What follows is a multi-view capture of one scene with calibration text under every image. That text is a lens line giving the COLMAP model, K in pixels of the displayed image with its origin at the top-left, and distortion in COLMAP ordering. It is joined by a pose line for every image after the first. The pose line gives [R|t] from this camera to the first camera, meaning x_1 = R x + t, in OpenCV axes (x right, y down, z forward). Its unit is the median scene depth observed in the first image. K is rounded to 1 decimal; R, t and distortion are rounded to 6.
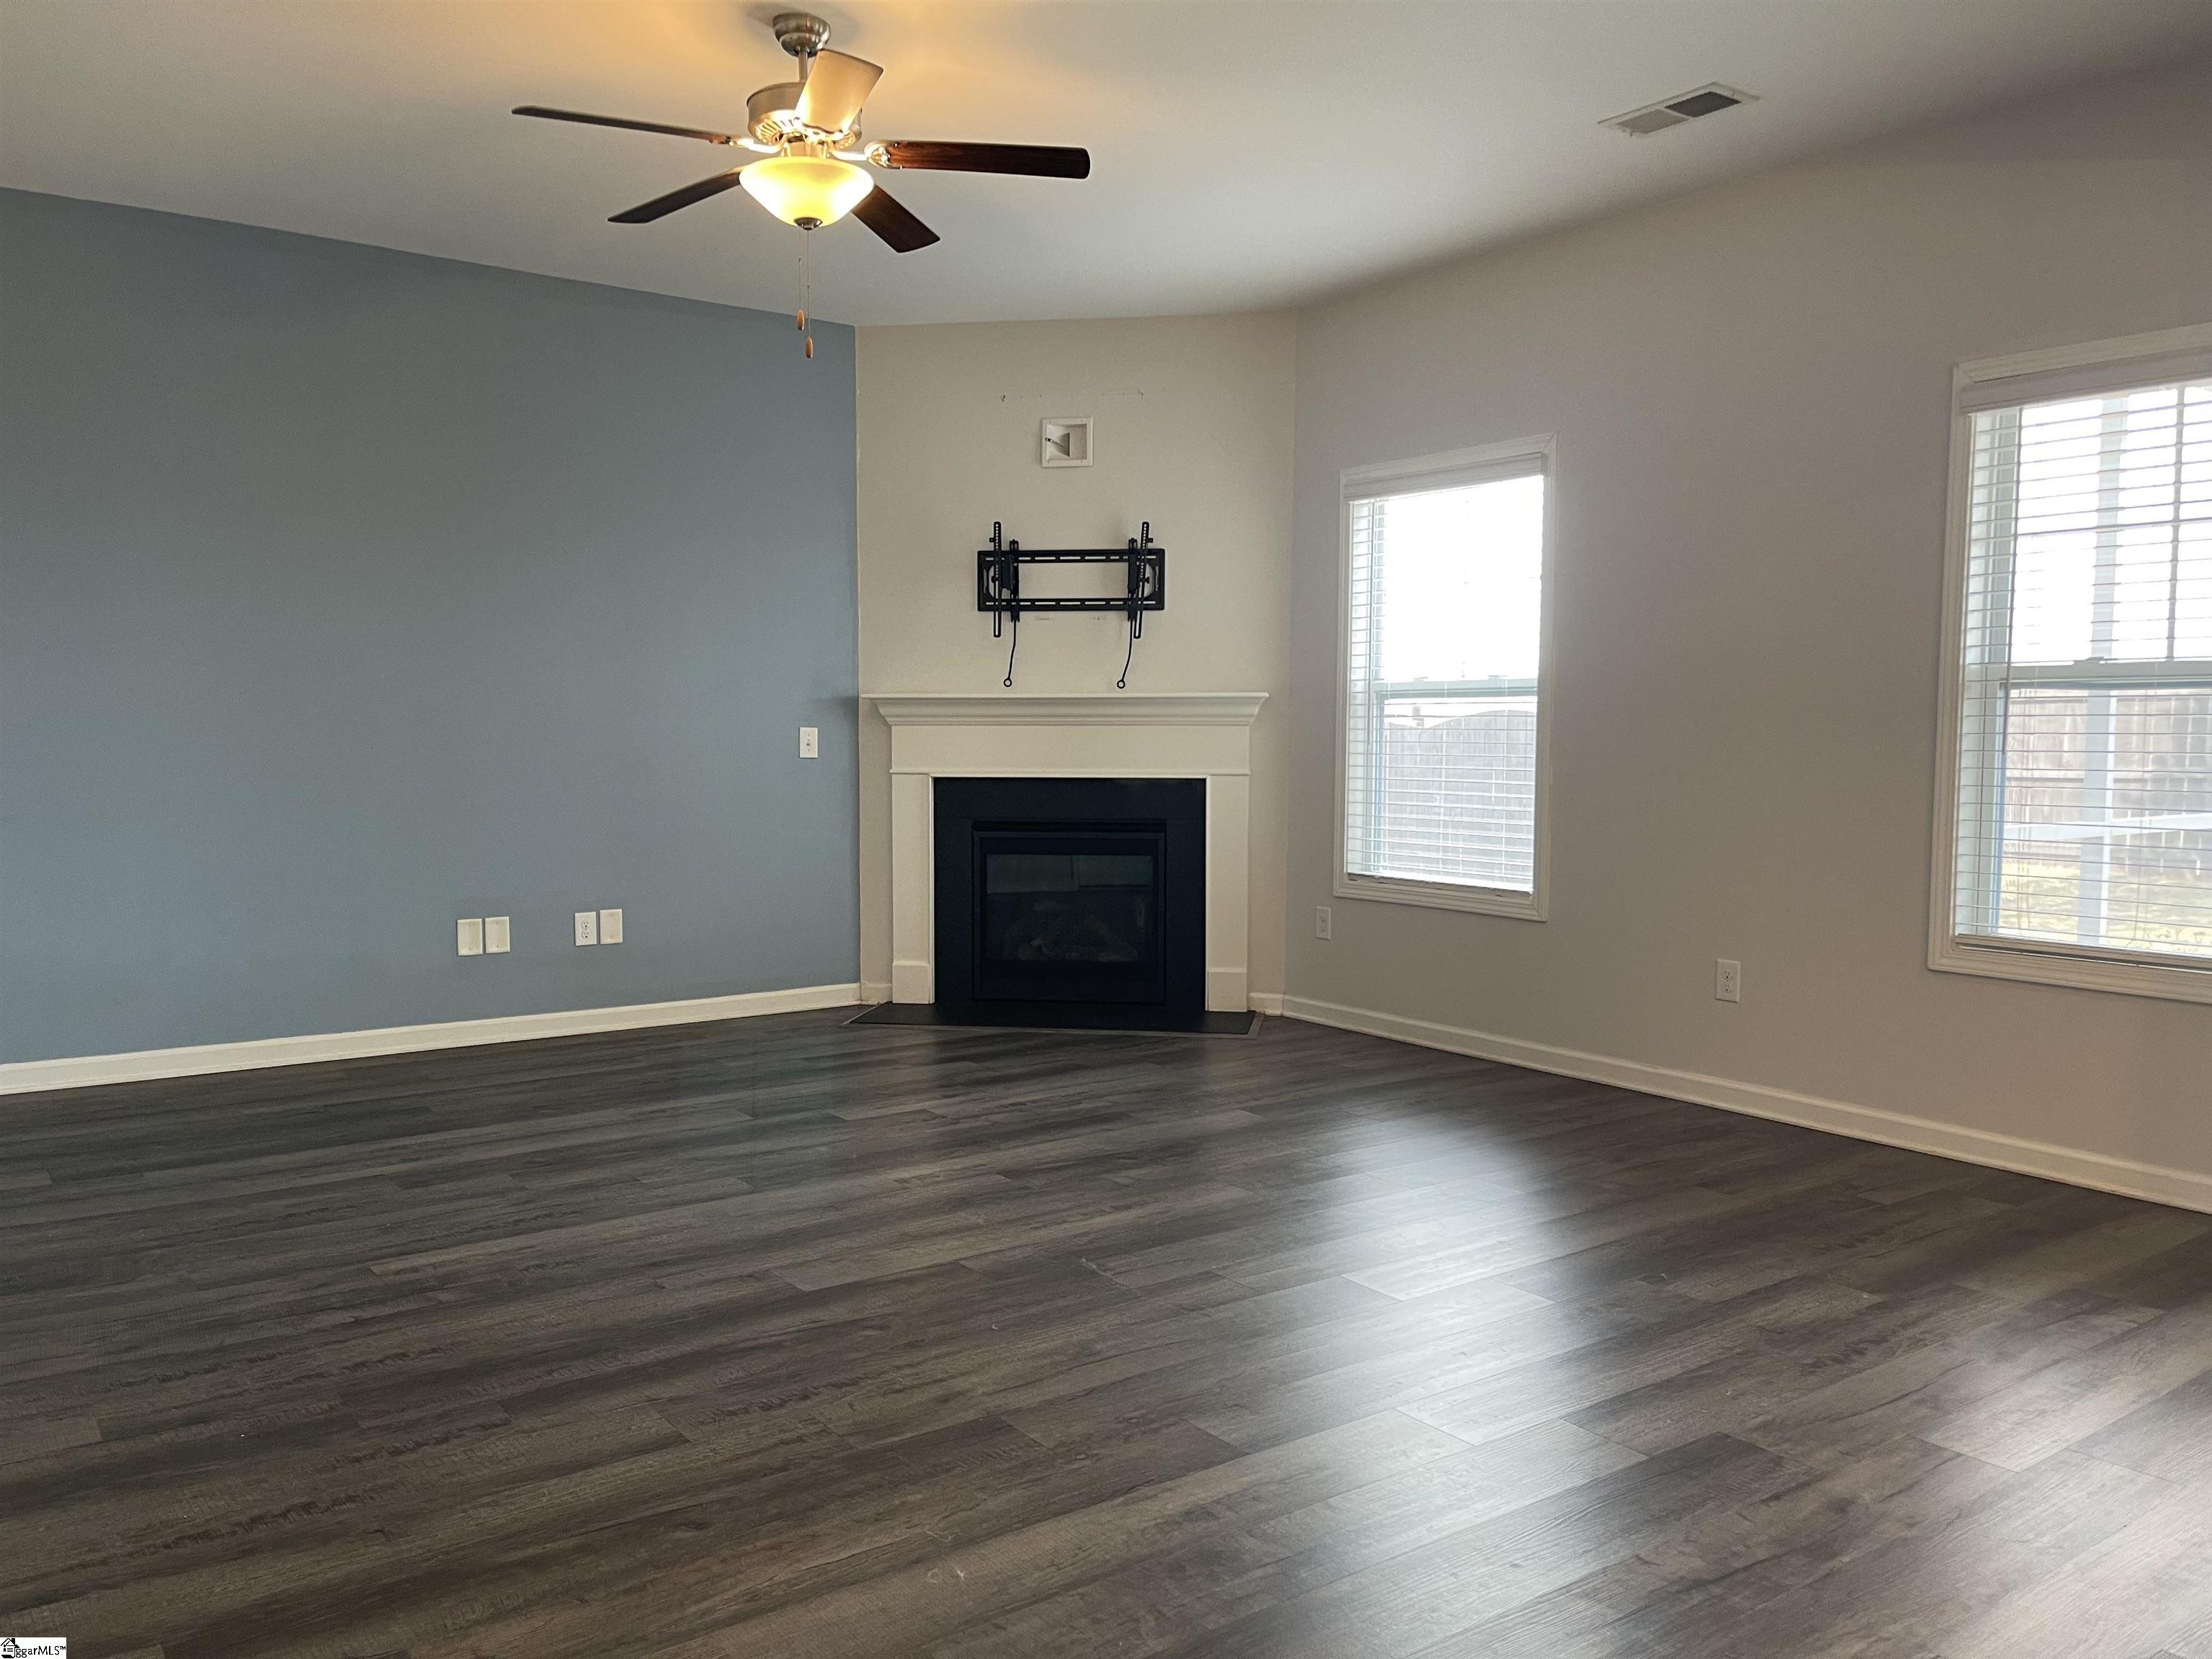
lens RADIAL K [[1677.6, 0, 1115.1], [0, 1677.6, 833.2], [0, 0, 1]] dist [0.066966, -0.070666]
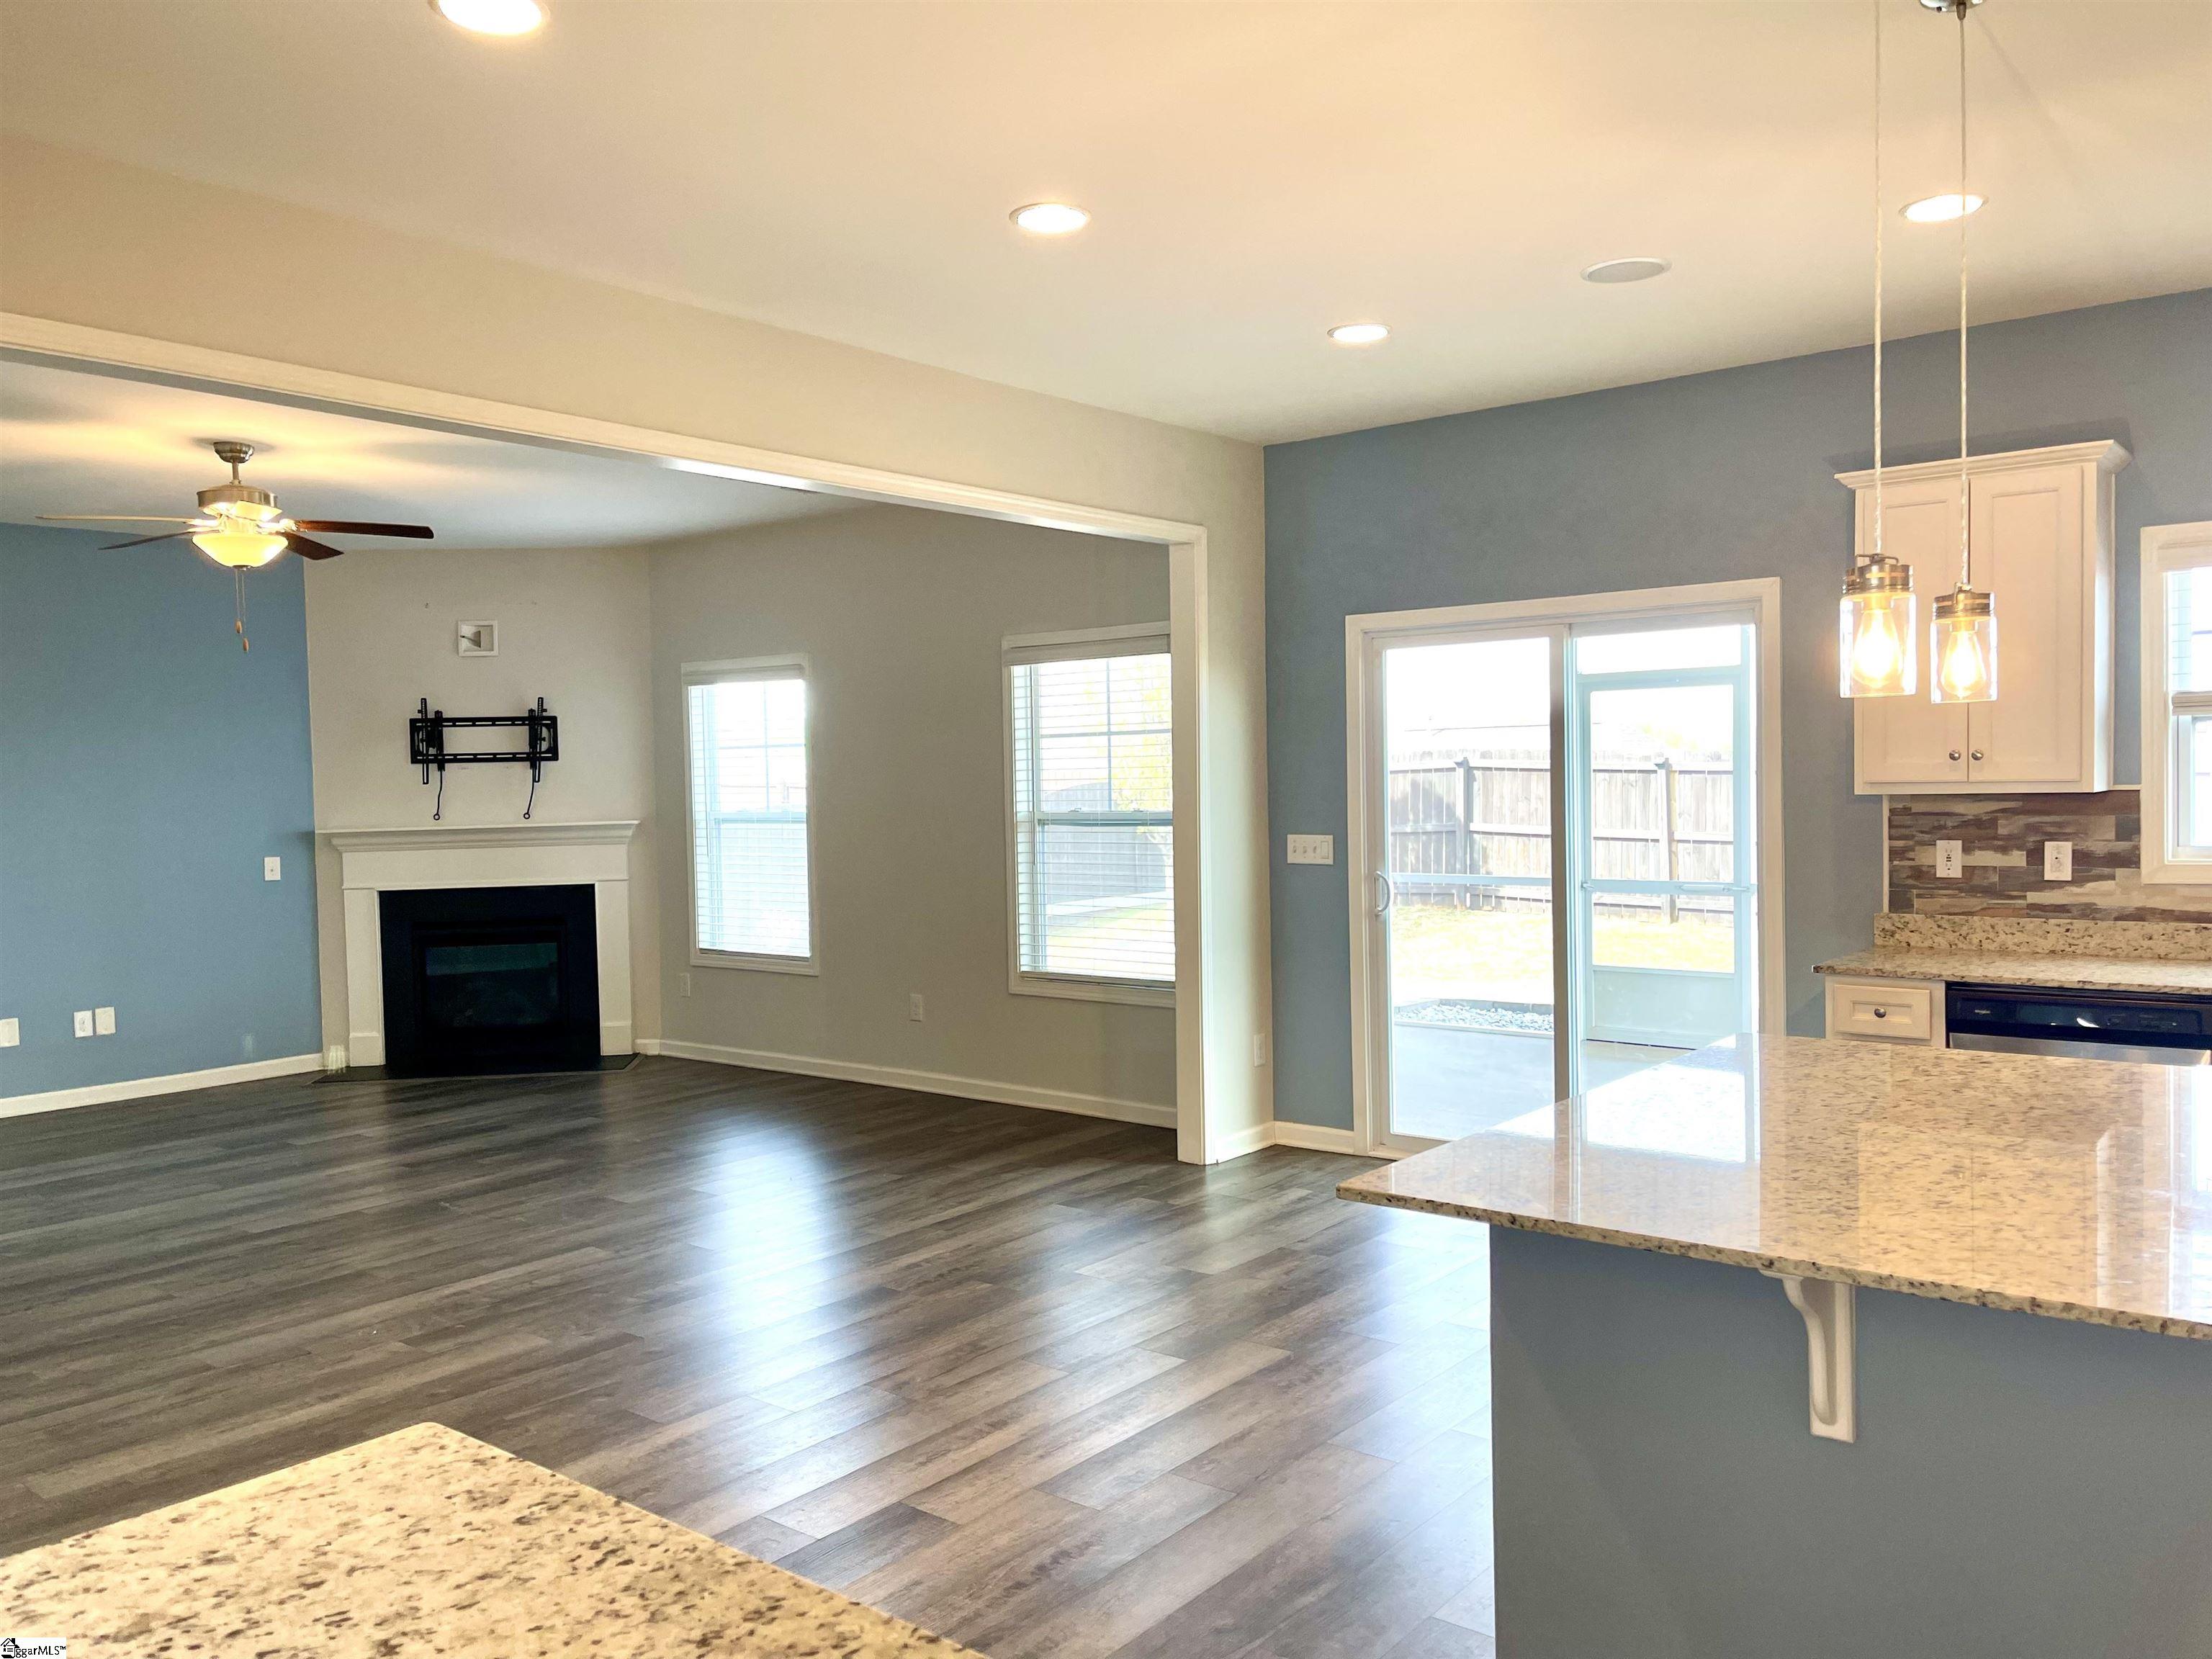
lens RADIAL K [[1677.6, 0, 1105.9], [0, 1677.6, 833.6], [0, 0, 1]] dist [0.066966, -0.070666]
pose [[0.967348, -0.034474, 0.251098, 0.112648], [0.041812, 0.998839, -0.023946, -0.023046], [-0.249980, 0.033663, 0.967666, -0.429263]]
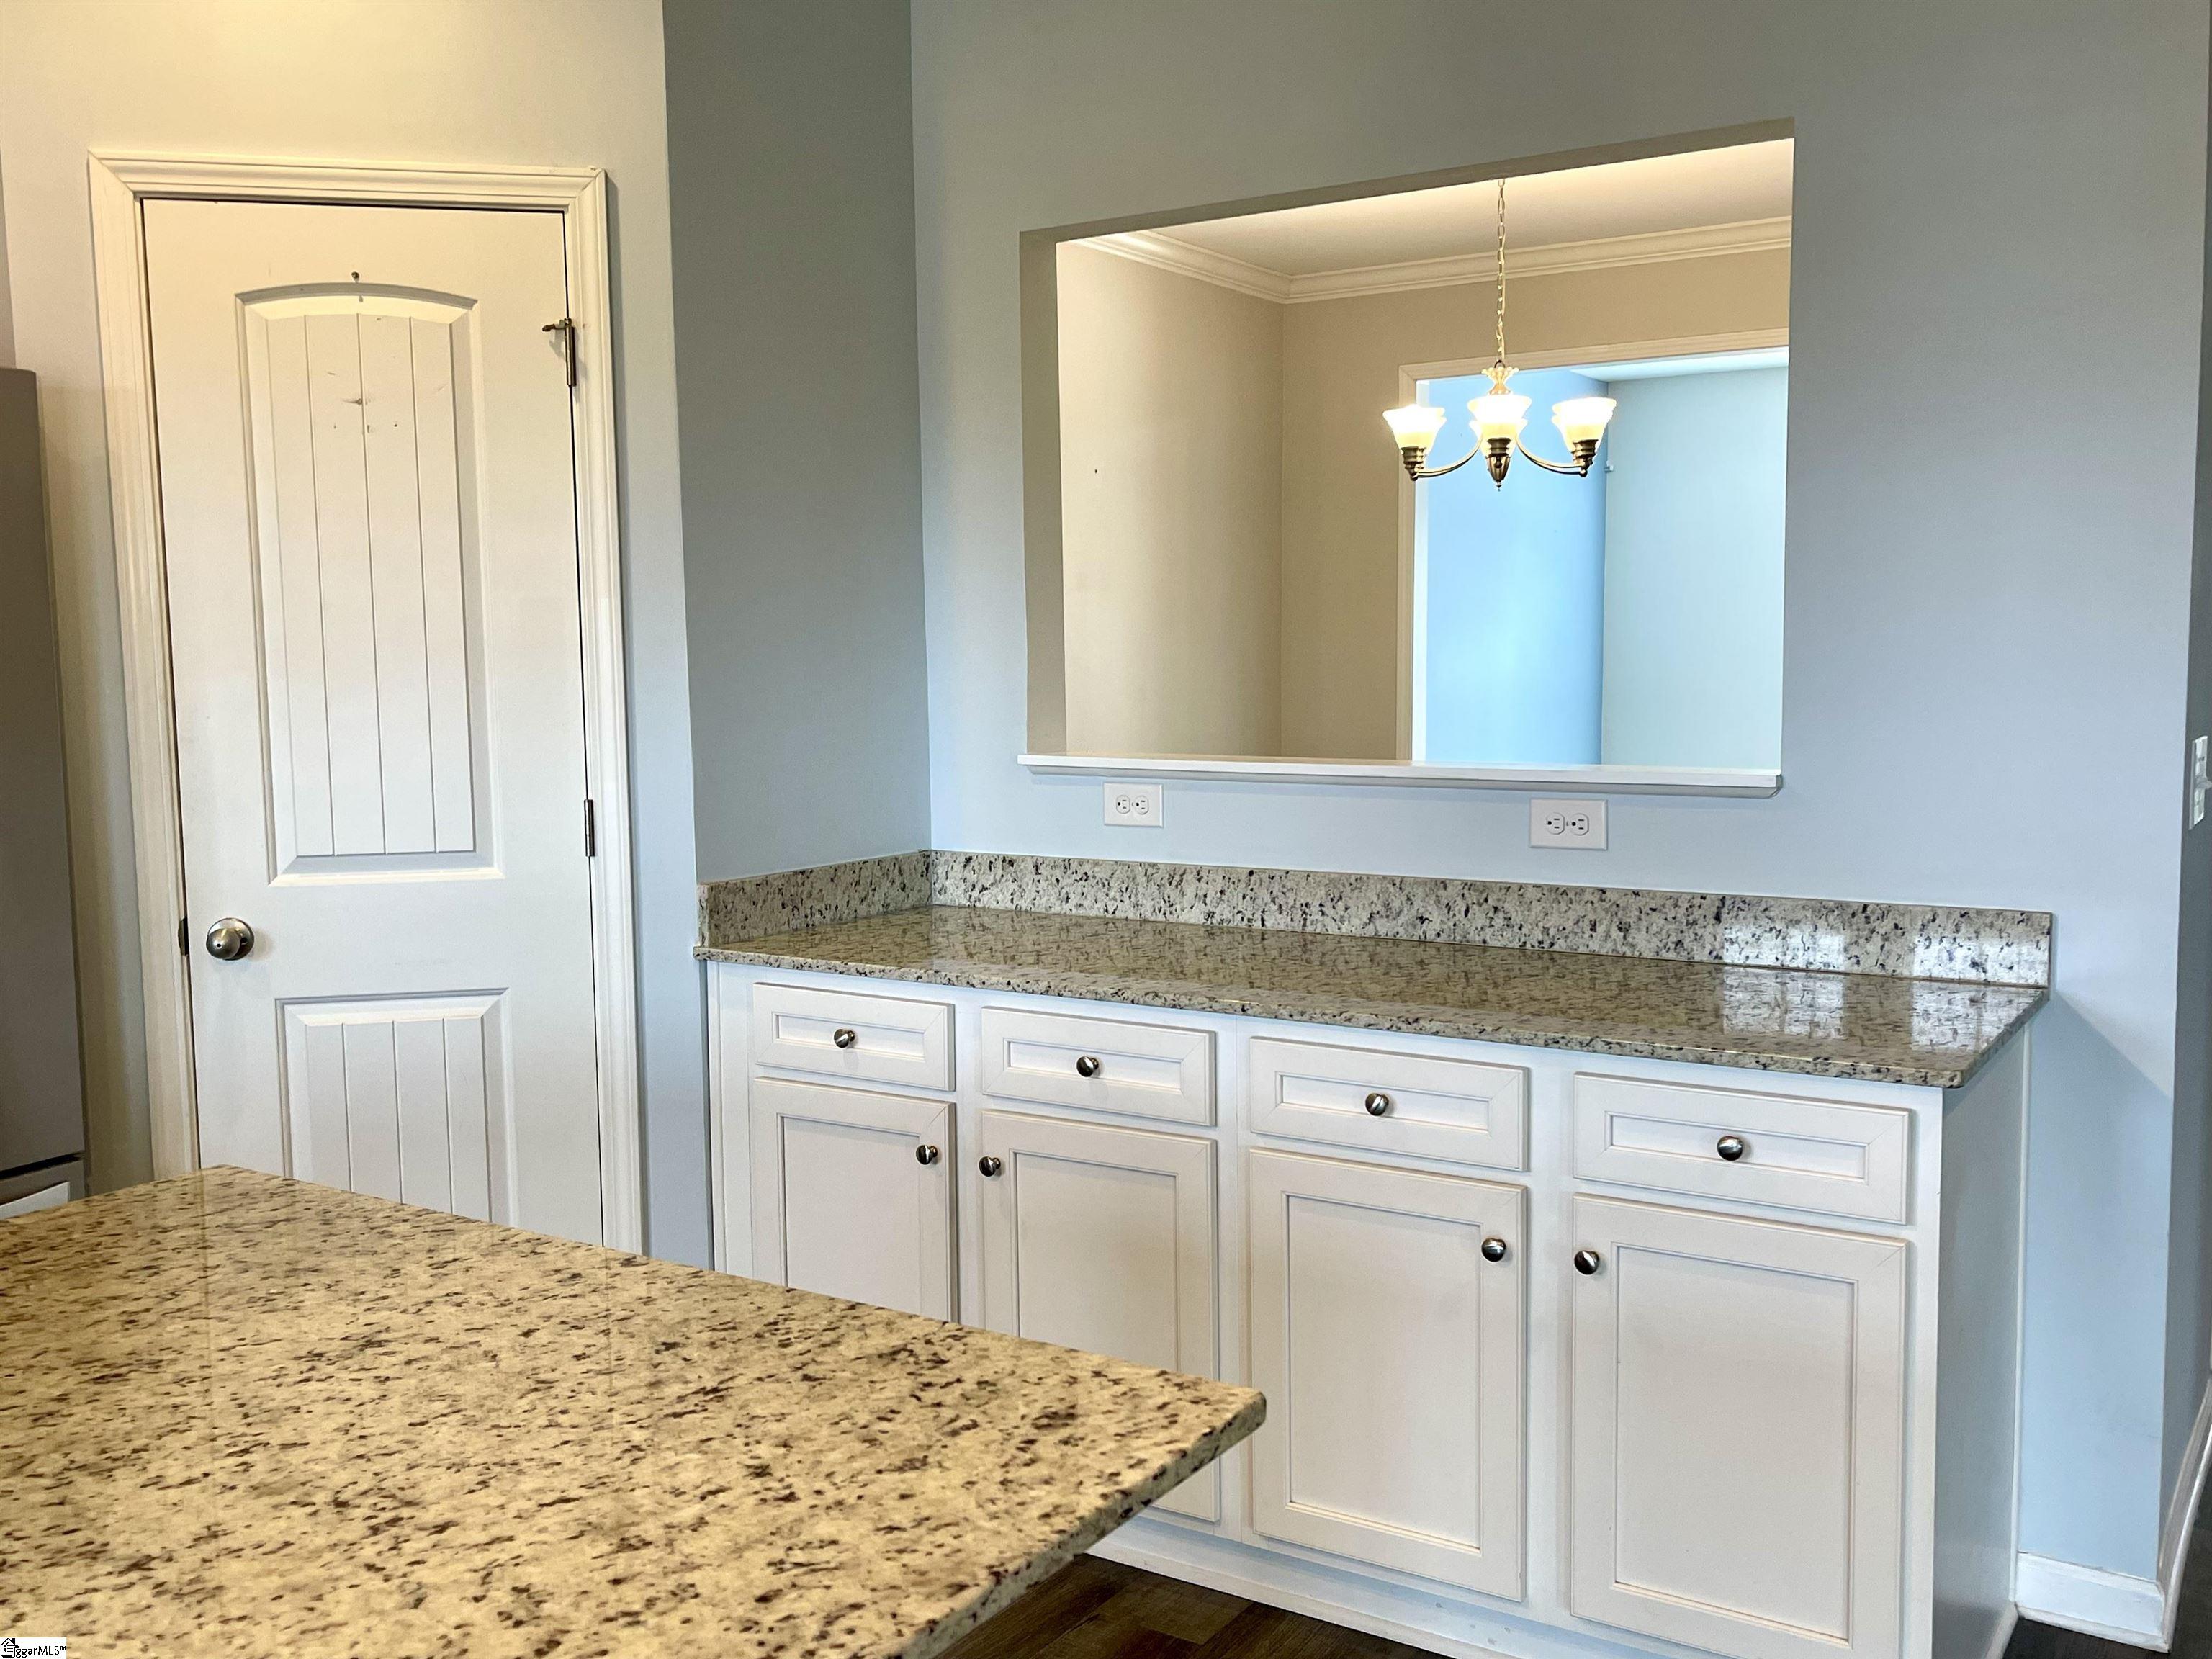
lens RADIAL K [[2016.8, 0, 1100.2], [0, 2016.8, 840.0], [0, 0, 1]] dist [0.035317, 0.000000]
pose [[-0.935944, 0.038664, -0.350019, 0.330431], [-0.016163, 0.988190, 0.152378, -0.039367], [0.351777, 0.148275, -0.924266, 0.078314]]
